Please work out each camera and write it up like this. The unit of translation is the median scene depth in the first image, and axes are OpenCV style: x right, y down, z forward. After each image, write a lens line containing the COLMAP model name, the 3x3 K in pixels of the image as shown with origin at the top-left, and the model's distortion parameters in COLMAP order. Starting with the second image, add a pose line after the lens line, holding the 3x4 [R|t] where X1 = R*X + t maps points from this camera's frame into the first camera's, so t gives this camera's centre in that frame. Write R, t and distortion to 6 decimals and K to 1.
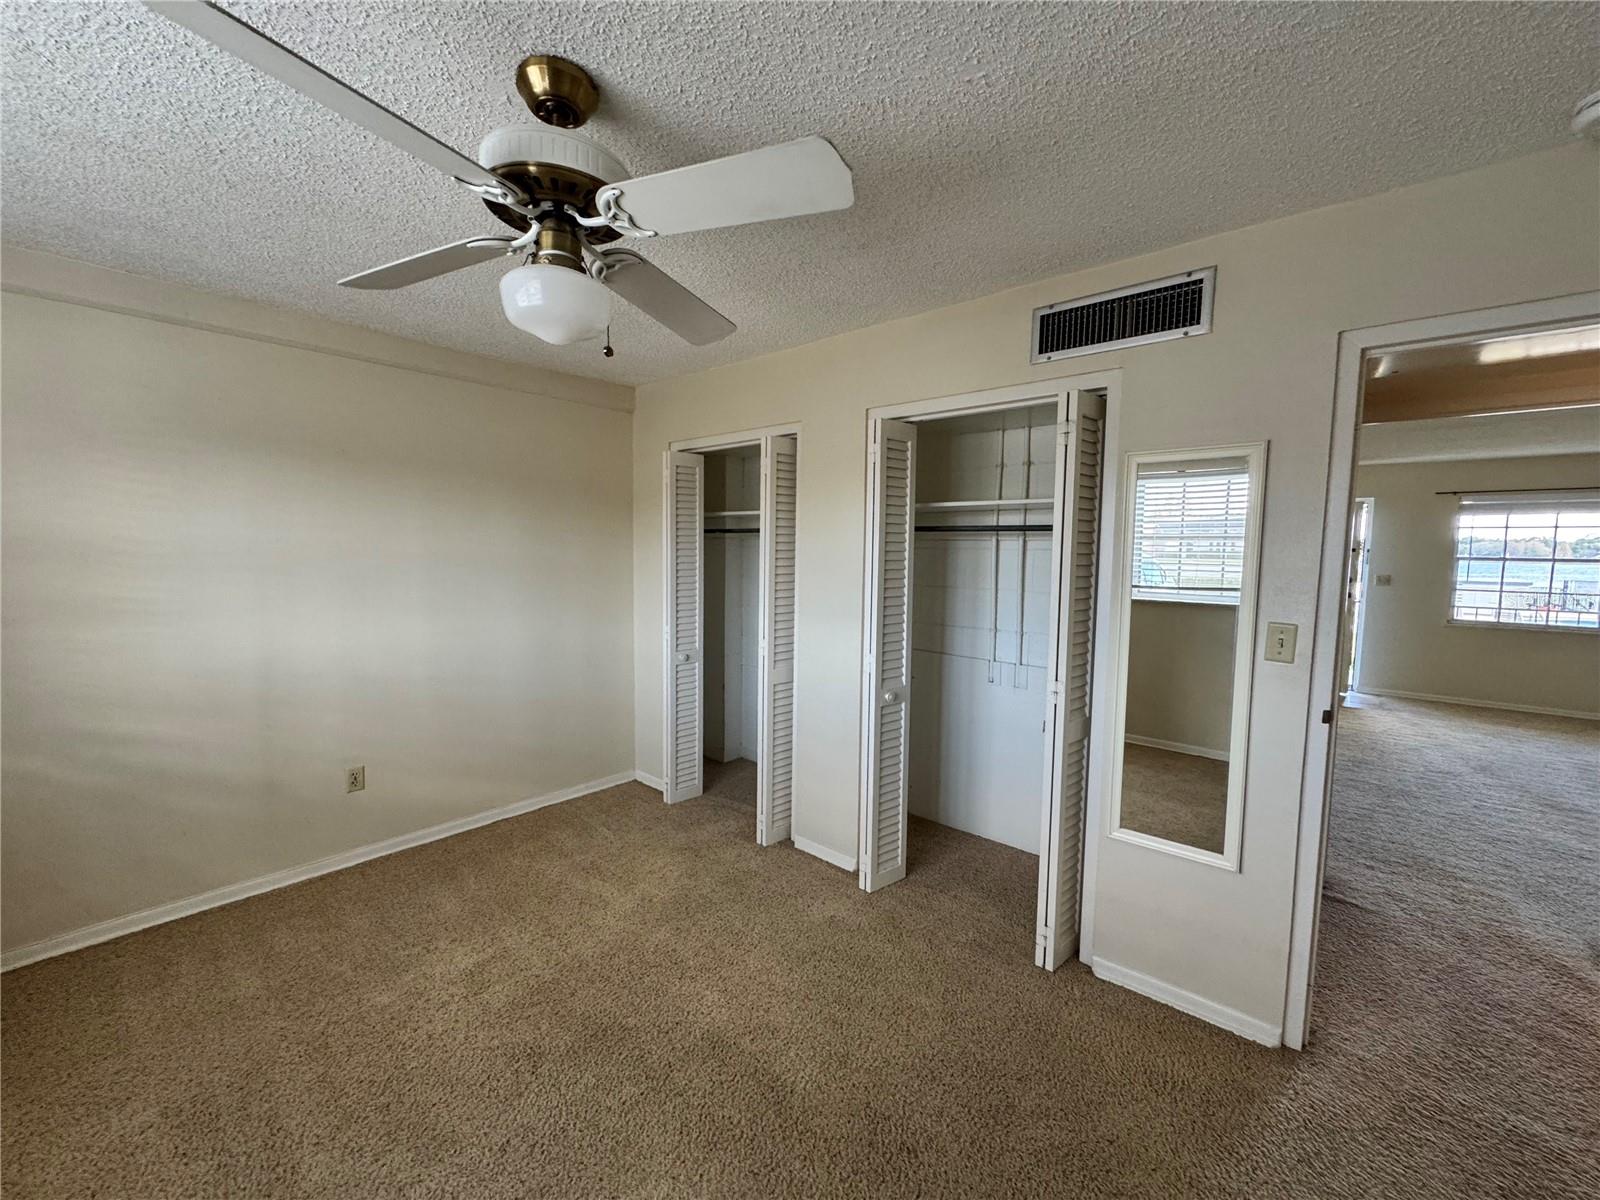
lens RADIAL K [[639.2, 0, 800.0], [0, 639.2, 600.0], [0, 0, 1]] dist [-0.003974, -0.000238]
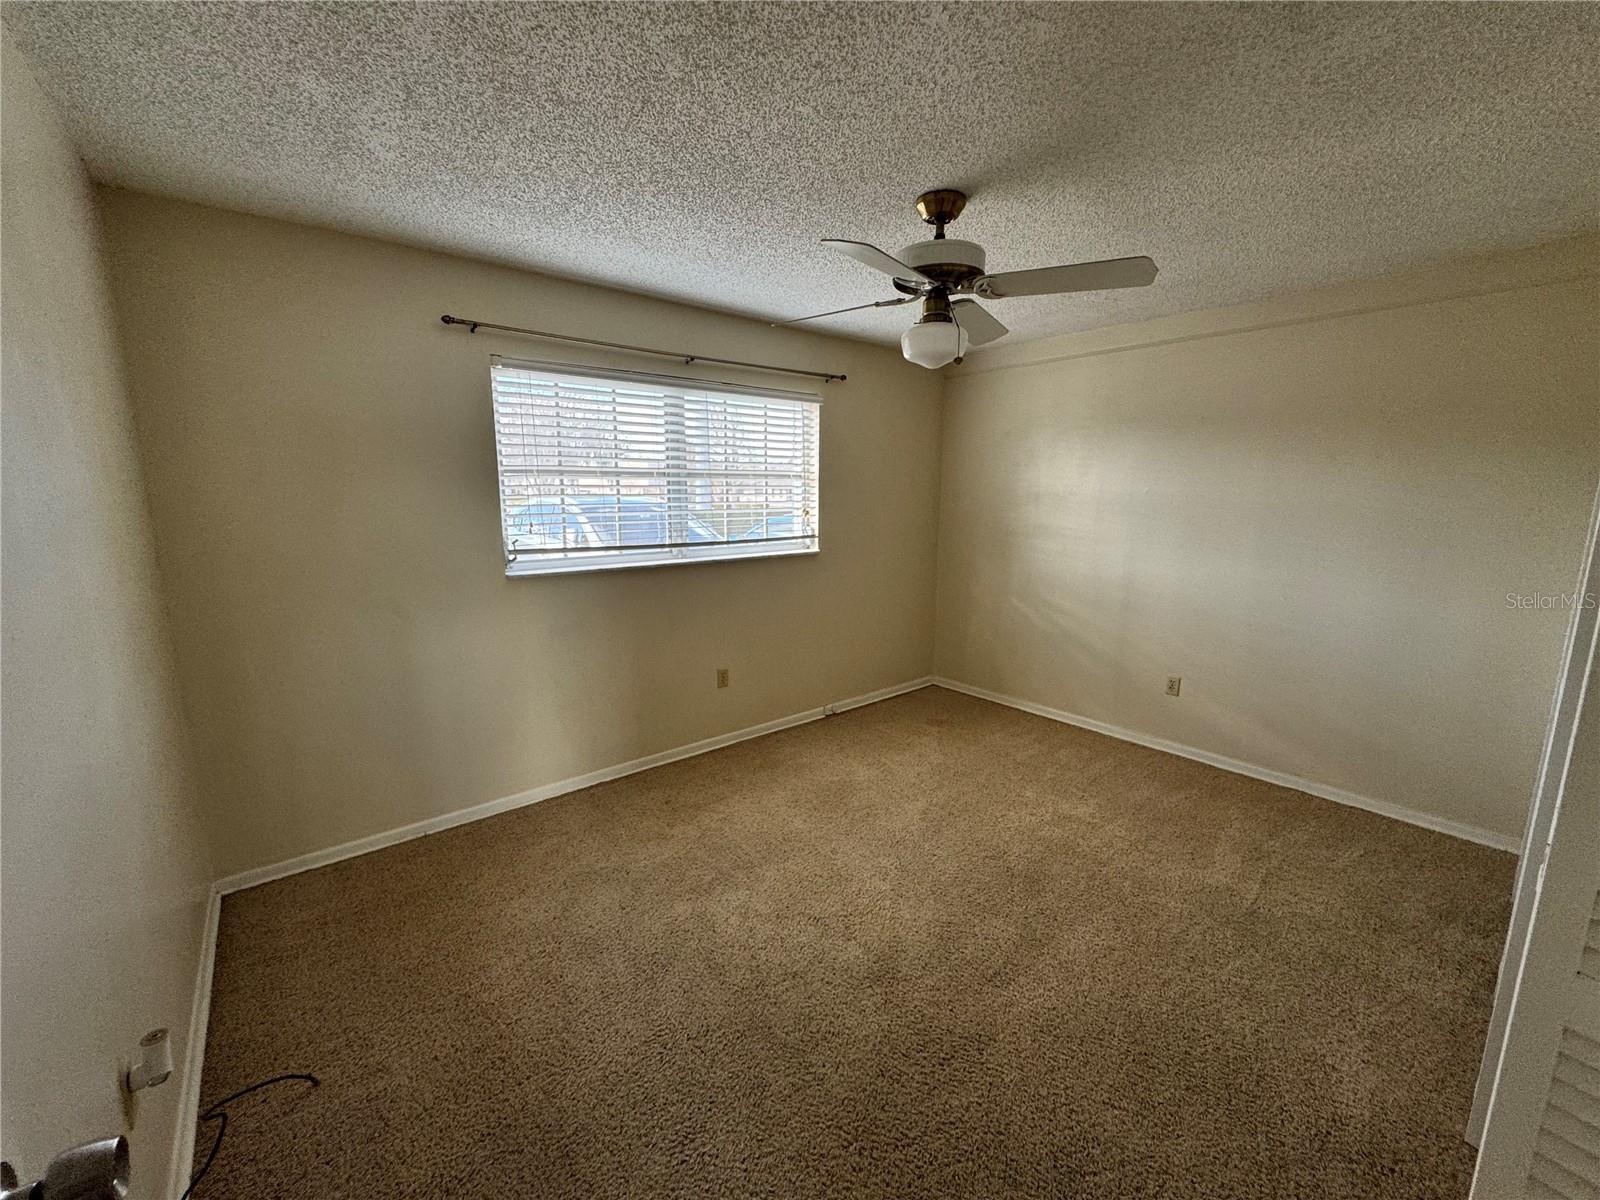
lens RADIAL K [[639.2, 0, 800.0], [0, 639.2, 600.0], [0, 0, 1]] dist [-0.003974, -0.000238]
pose [[-0.156701, 0.158597, -0.974829, 0.619516], [-0.083972, 0.981309, 0.173149, -0.040139], [0.984070, 0.108991, -0.140454, 0.443407]]
